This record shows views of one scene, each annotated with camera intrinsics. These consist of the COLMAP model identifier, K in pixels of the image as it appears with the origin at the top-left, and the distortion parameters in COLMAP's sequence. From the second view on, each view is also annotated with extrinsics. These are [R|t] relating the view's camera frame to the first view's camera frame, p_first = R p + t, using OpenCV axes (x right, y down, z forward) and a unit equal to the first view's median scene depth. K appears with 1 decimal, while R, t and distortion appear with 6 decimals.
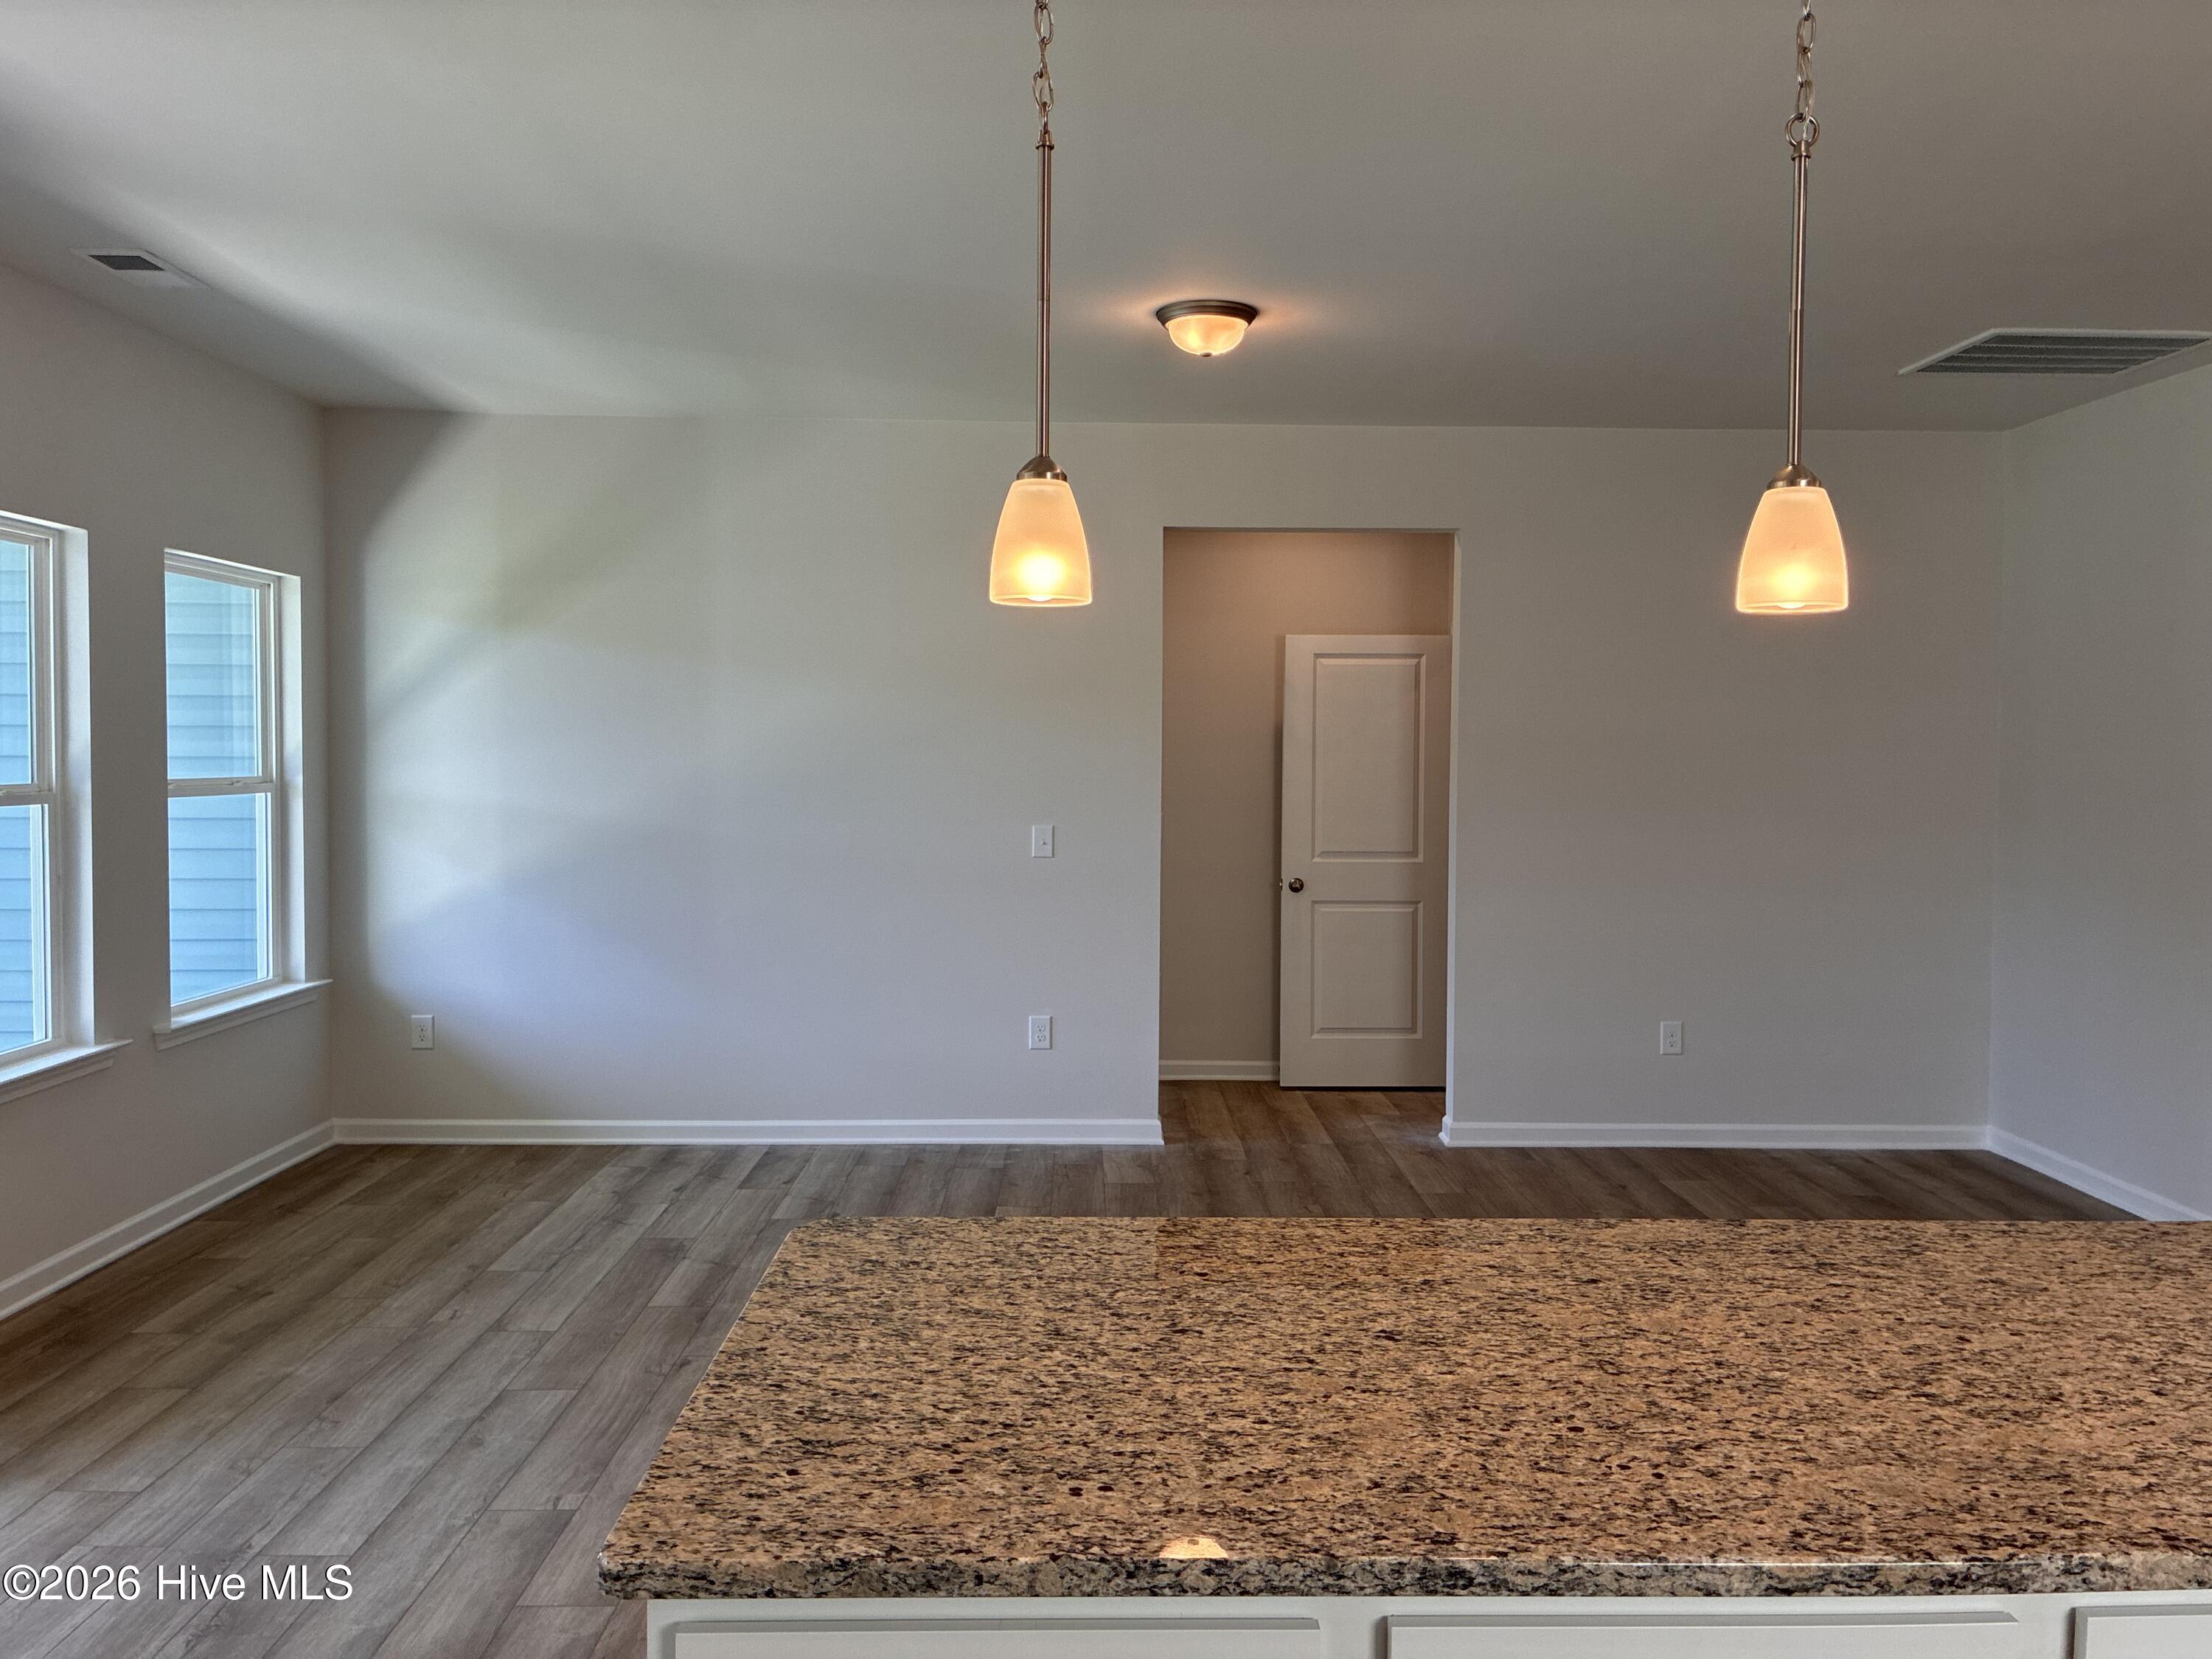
lens RADIAL K [[1674.5, 0, 1119.9], [0, 1674.5, 797.9], [0, 0, 1]] dist [0.053594, -0.074314]
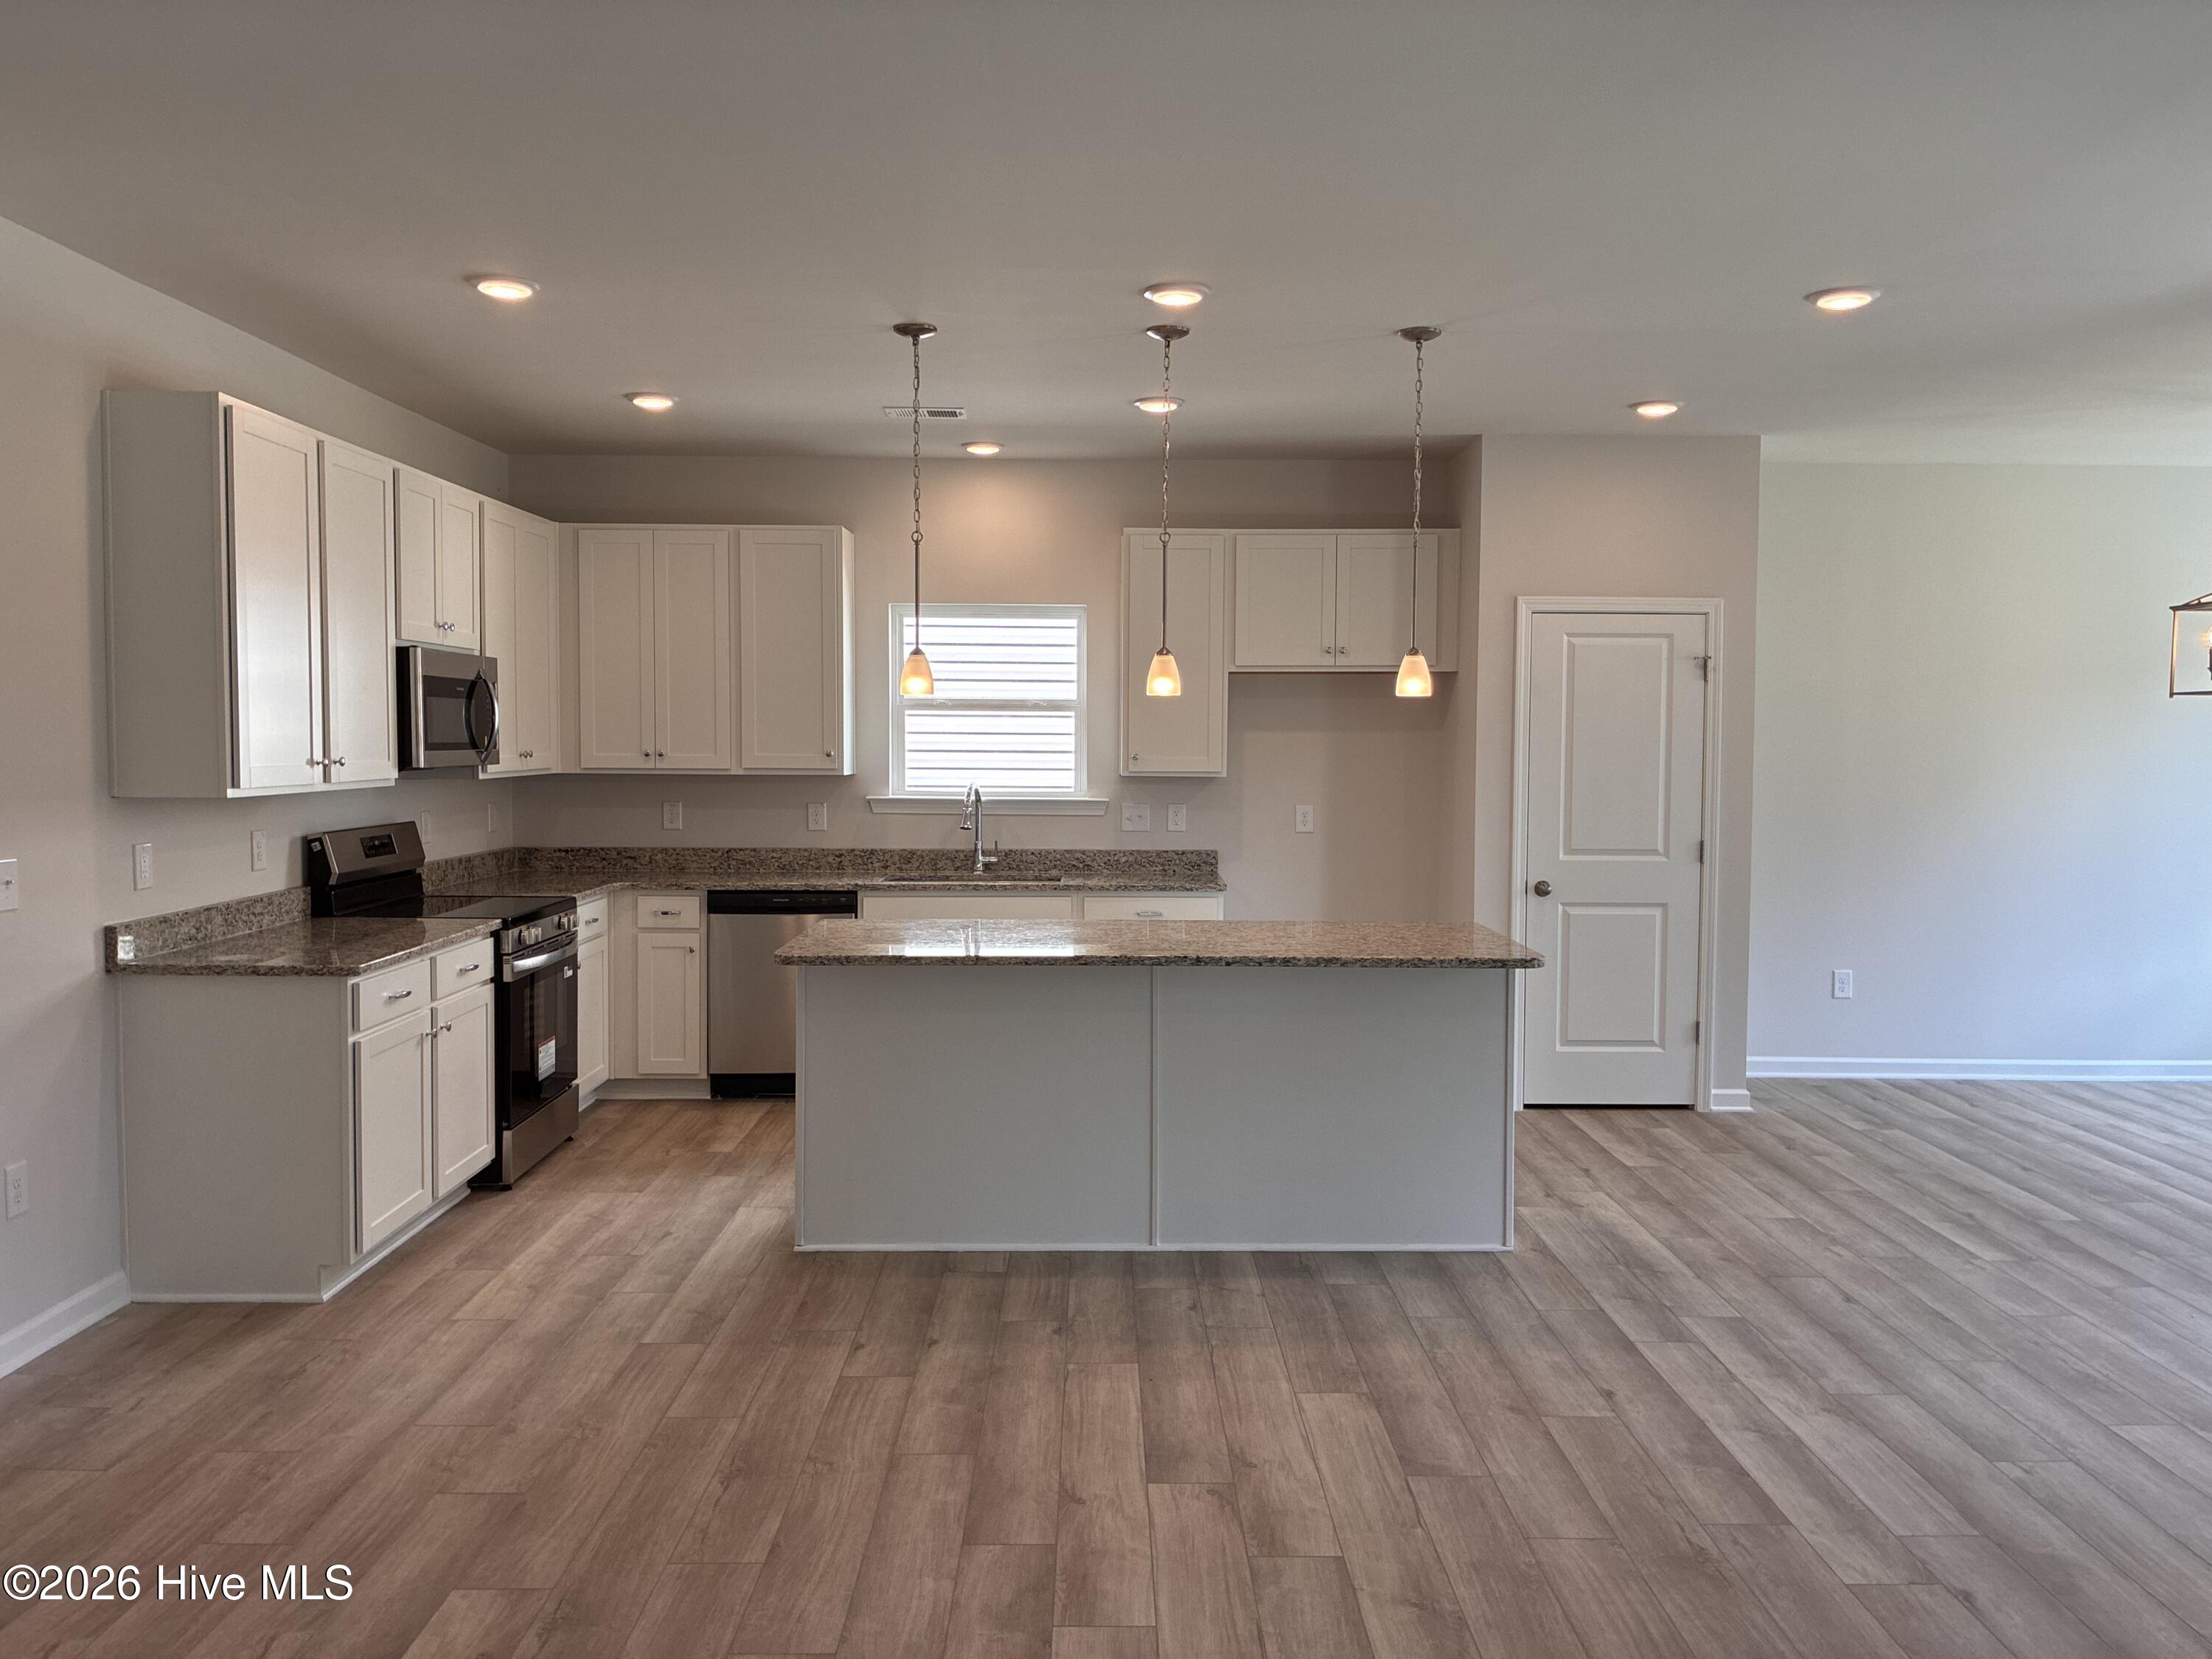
lens RADIAL K [[1674.5, 0, 1105.0], [0, 1674.5, 832.9], [0, 0, 1]] dist [0.053594, -0.074314]
pose [[-0.999758, -0.014699, 0.016390, 0.470079], [-0.013227, 0.996162, 0.086523, -0.130440], [-0.017599, 0.086286, -0.996115, 4.161040]]
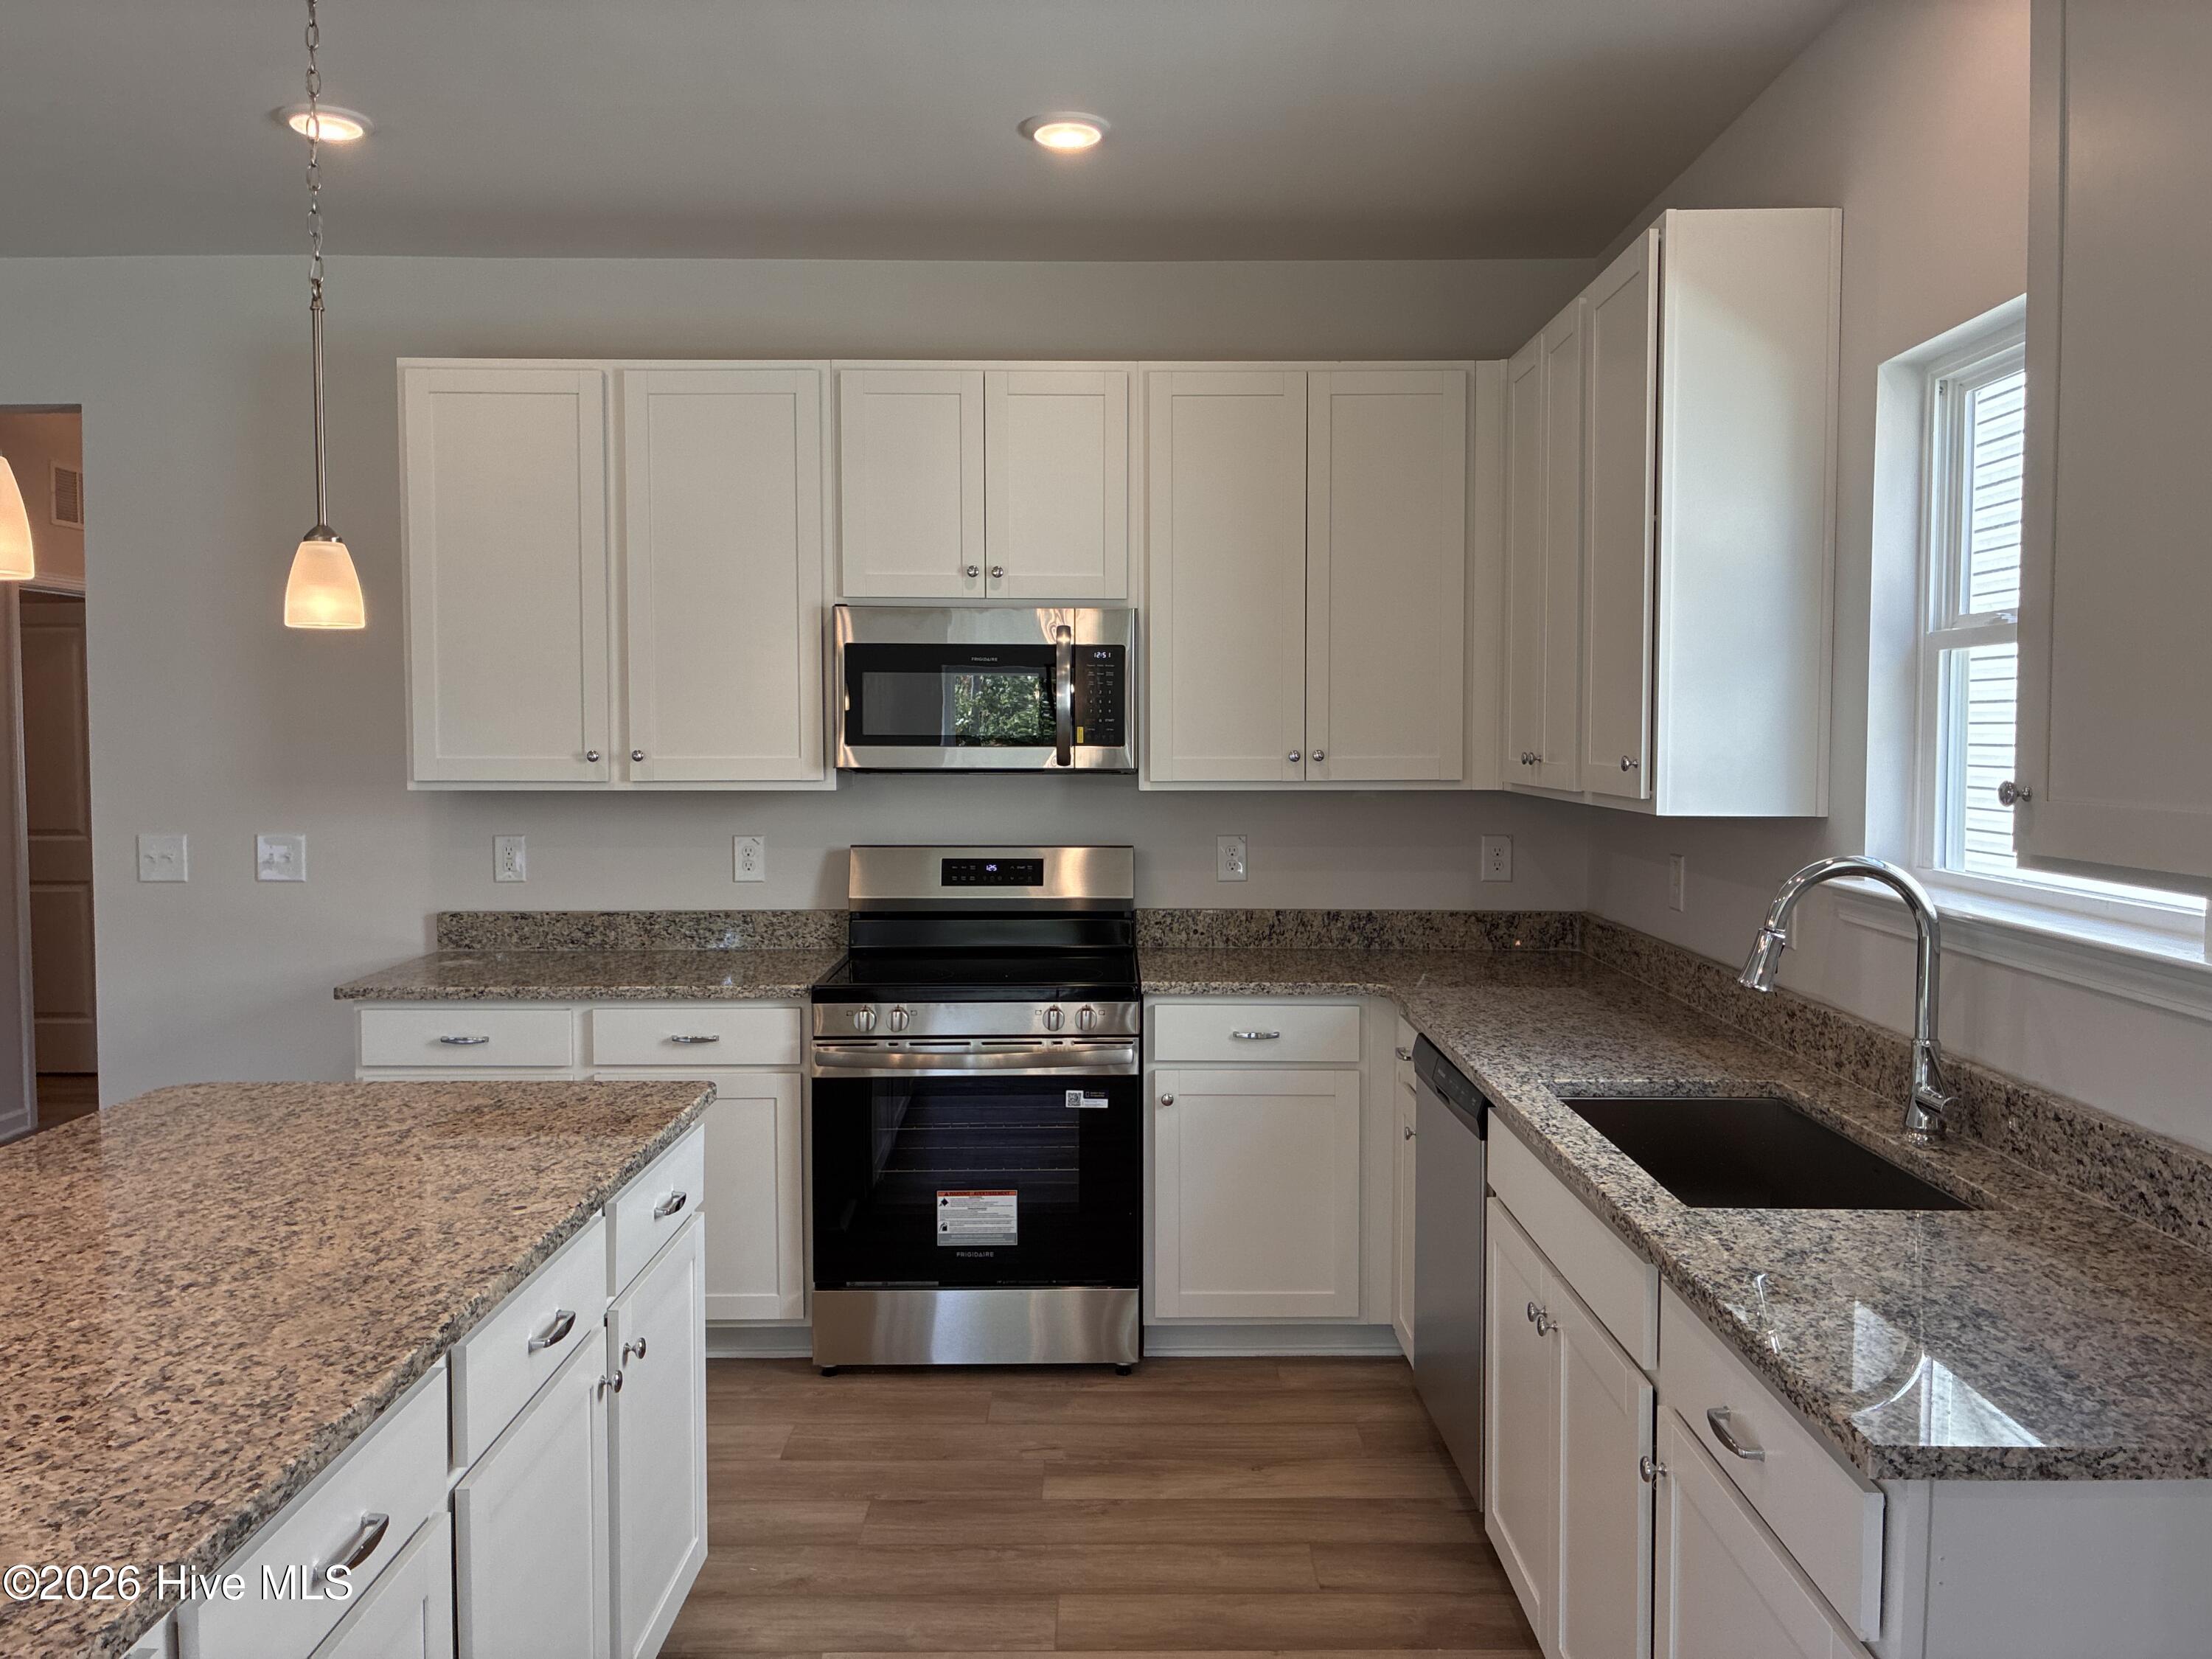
lens RADIAL K [[1674.5, 0, 1108.5], [0, 1674.5, 802.2], [0, 0, 1]] dist [0.053594, -0.074314]
pose [[0.026233, -0.052422, 0.998280, -0.607629], [0.025447, 0.998335, 0.051756, -0.016224], [-0.999332, 0.024046, 0.027524, 0.325939]]
